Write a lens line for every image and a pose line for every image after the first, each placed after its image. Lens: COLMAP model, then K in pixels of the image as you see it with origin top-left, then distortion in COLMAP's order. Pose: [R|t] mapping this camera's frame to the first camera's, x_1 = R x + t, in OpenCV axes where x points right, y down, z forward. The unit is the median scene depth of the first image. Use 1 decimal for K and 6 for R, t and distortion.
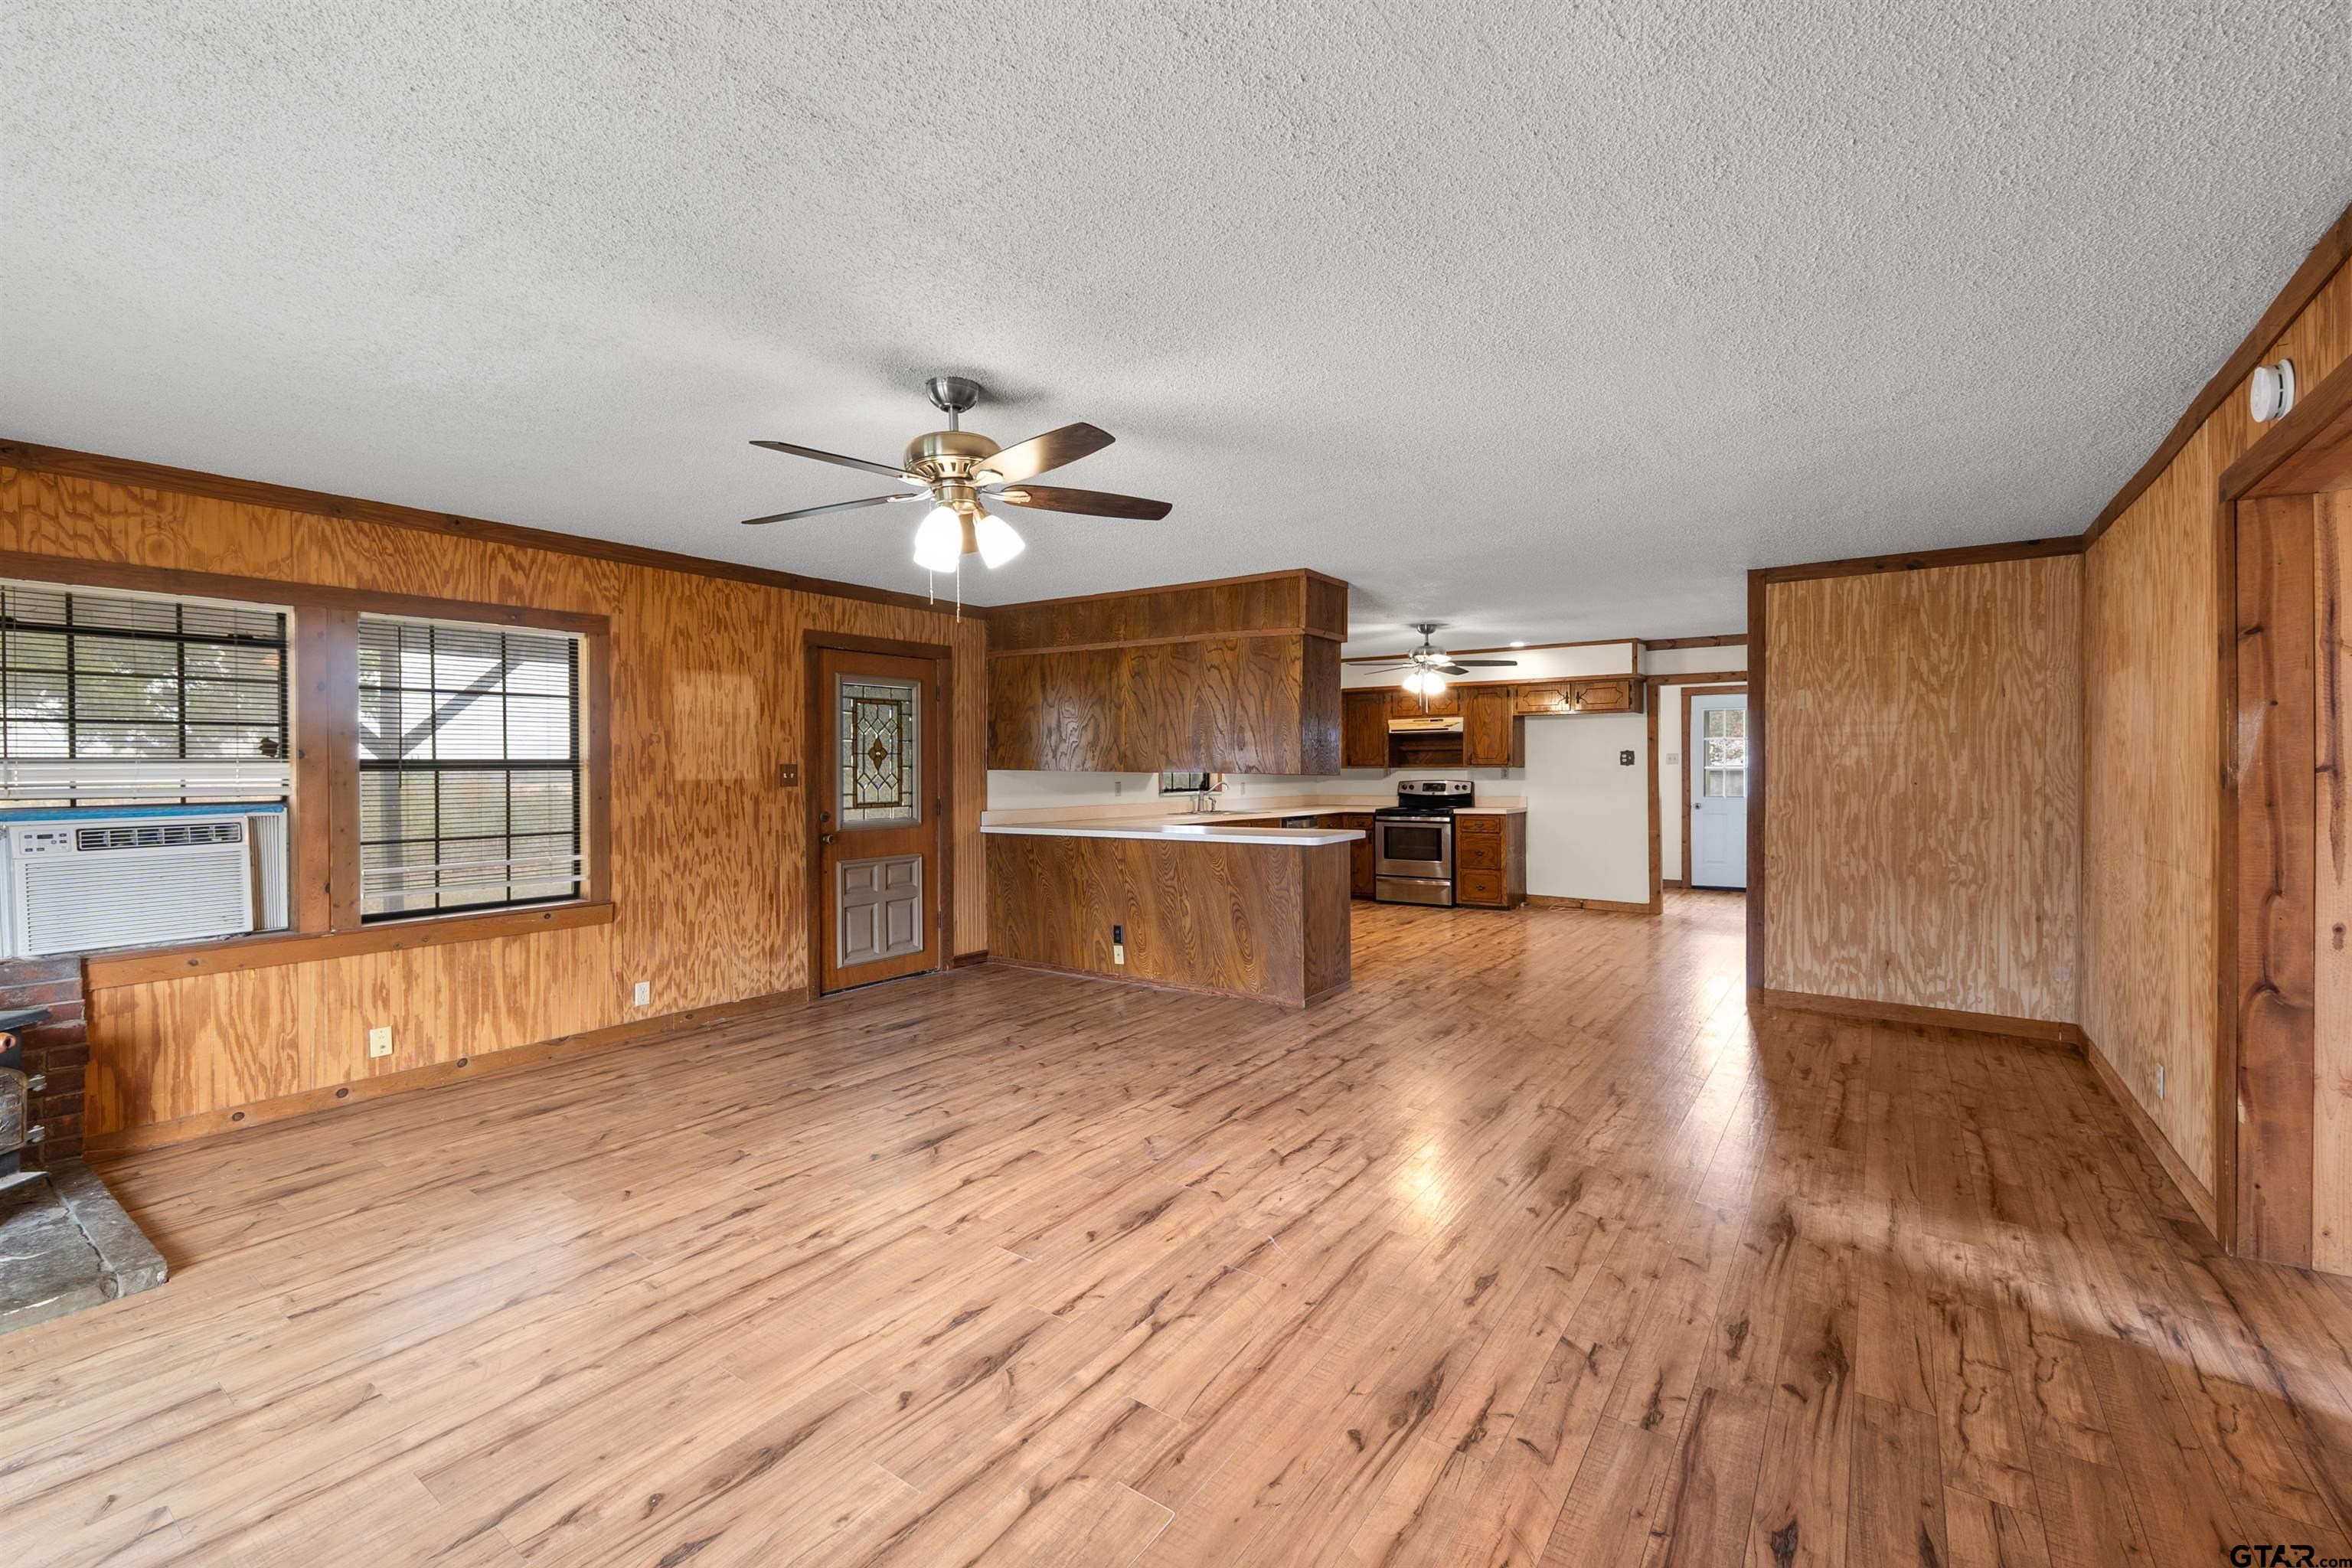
lens RADIAL K [[997.7, 0, 1176.0], [0, 997.7, 784.0], [0, 0, 1]] dist [0.001115, 0.000193]
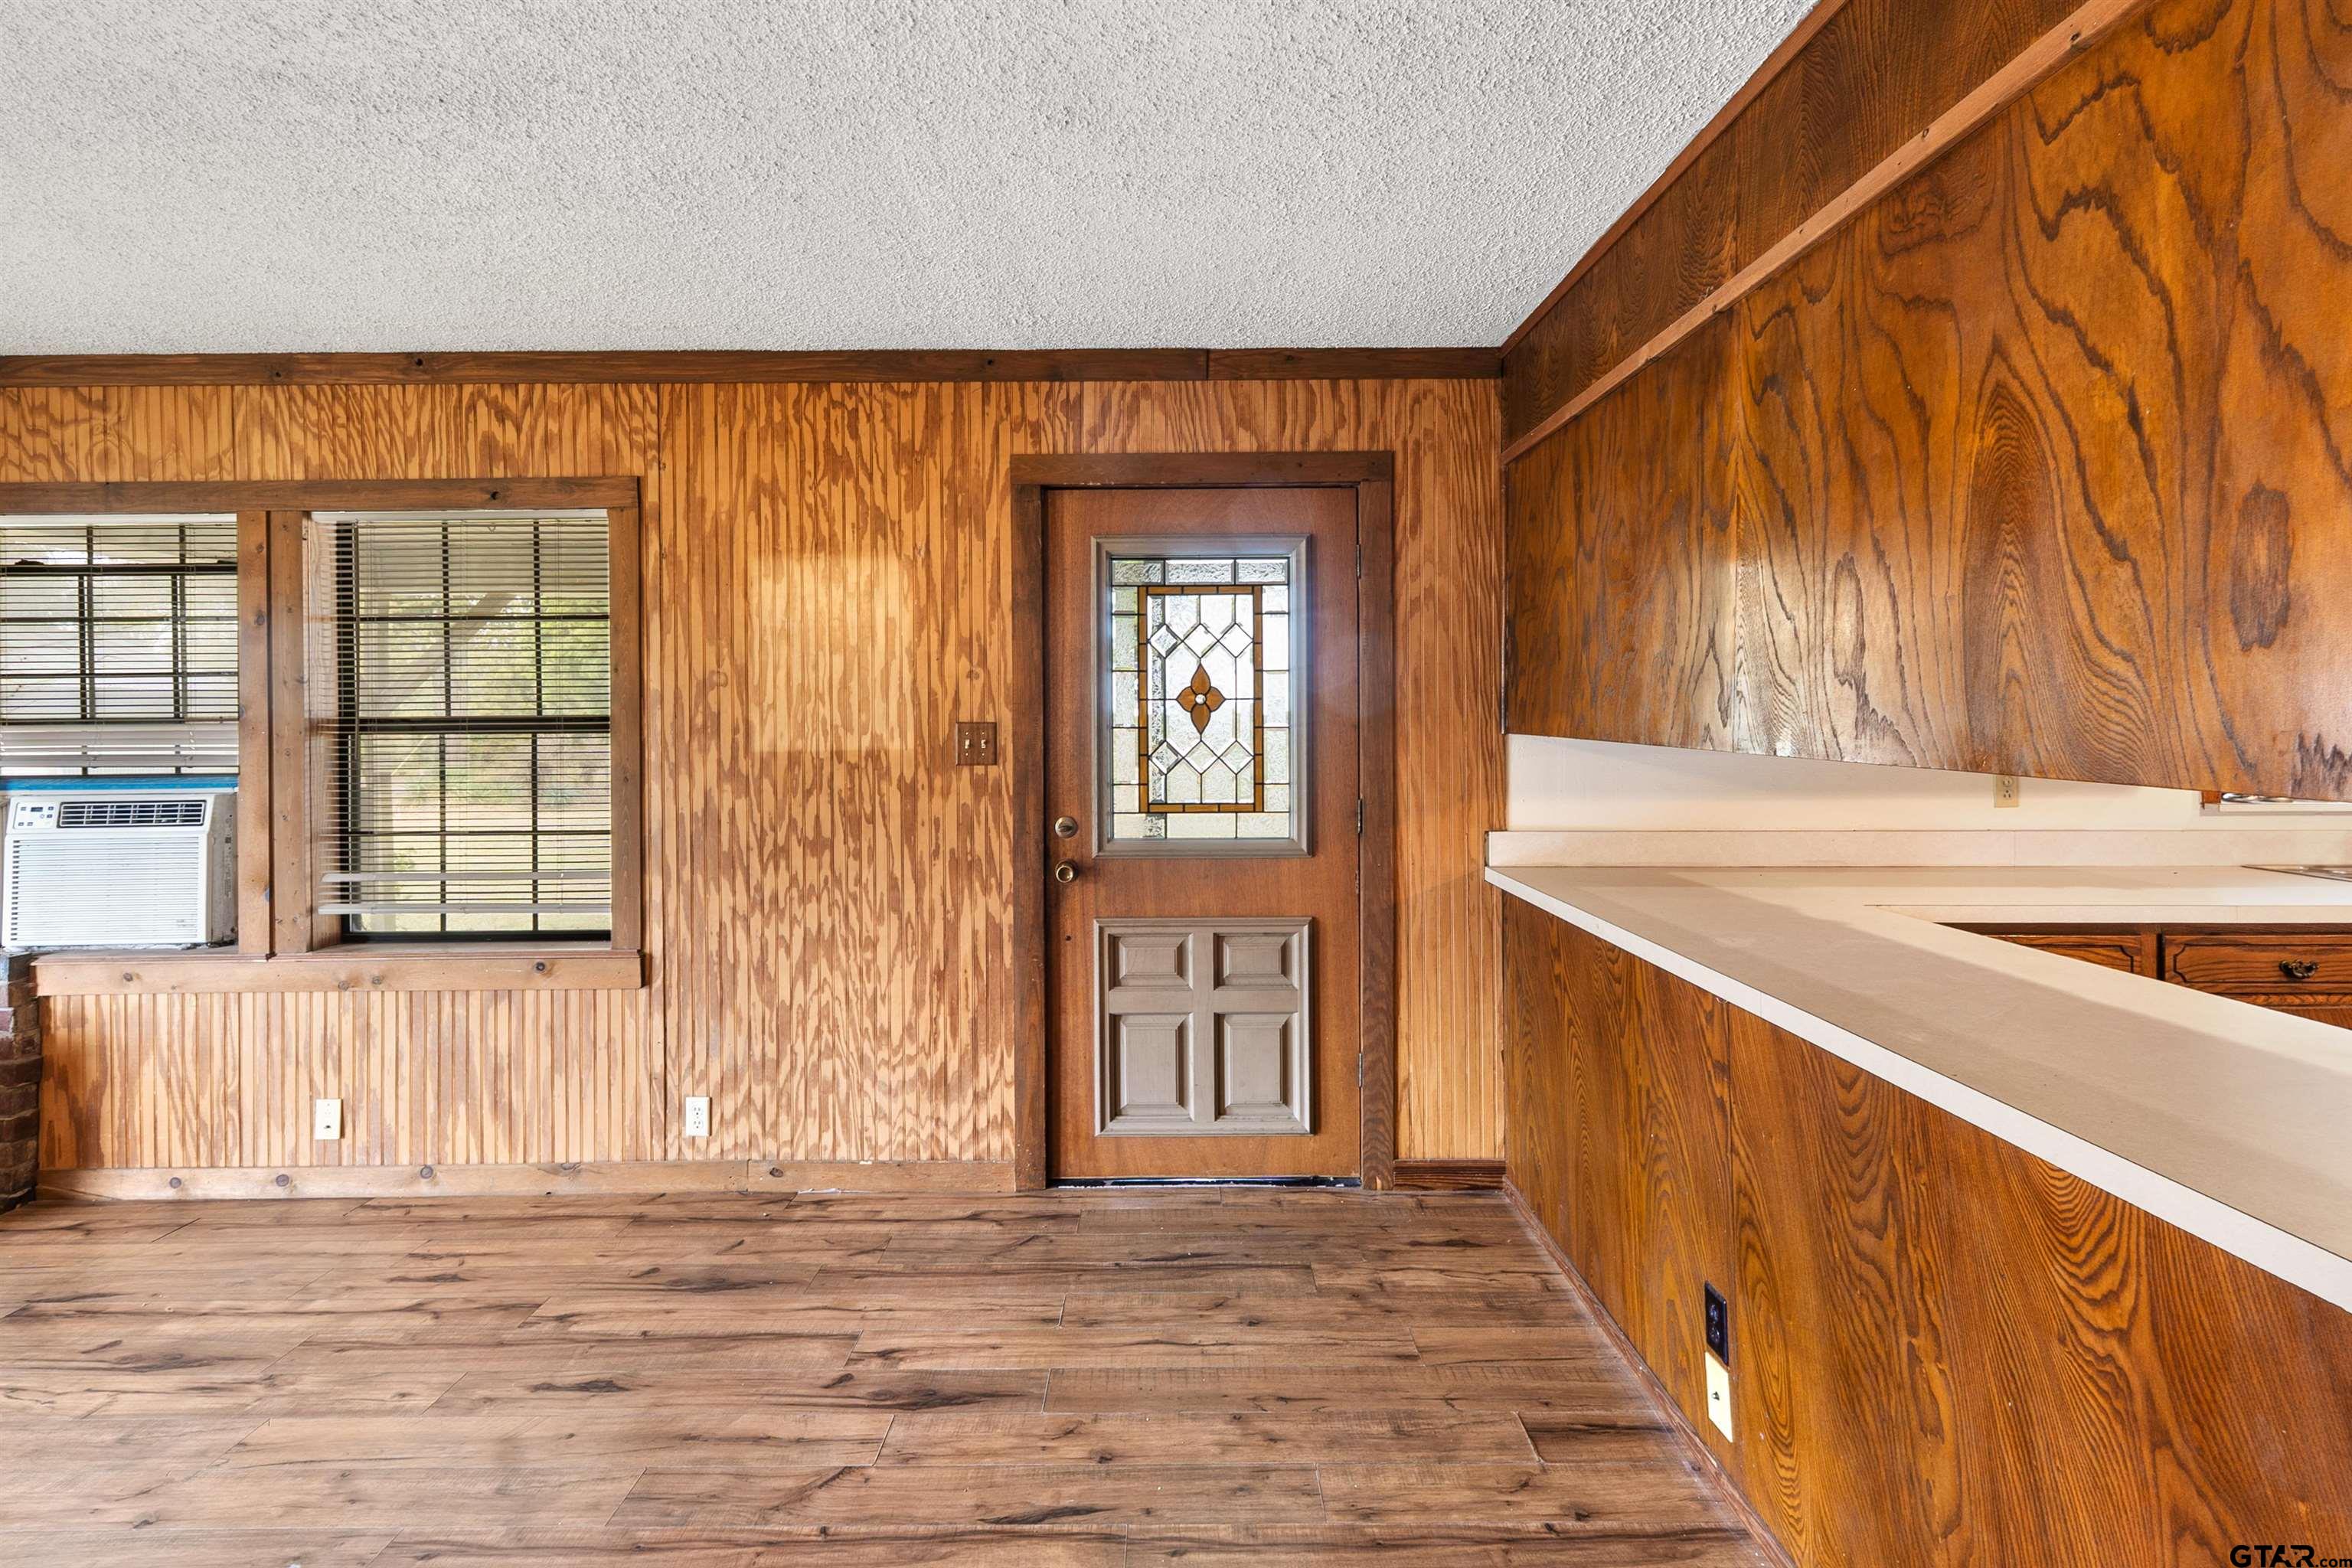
lens RADIAL K [[1015.5, 0, 1172.4], [0, 1015.5, 721.3], [0, 0, 1]] dist [0.000990, -0.000099]
pose [[0.579579, 0.002789, -0.814912, 0.102851], [-0.012086, 0.999914, -0.005173, -0.019971], [0.814827, 0.012848, 0.579562, 0.828126]]
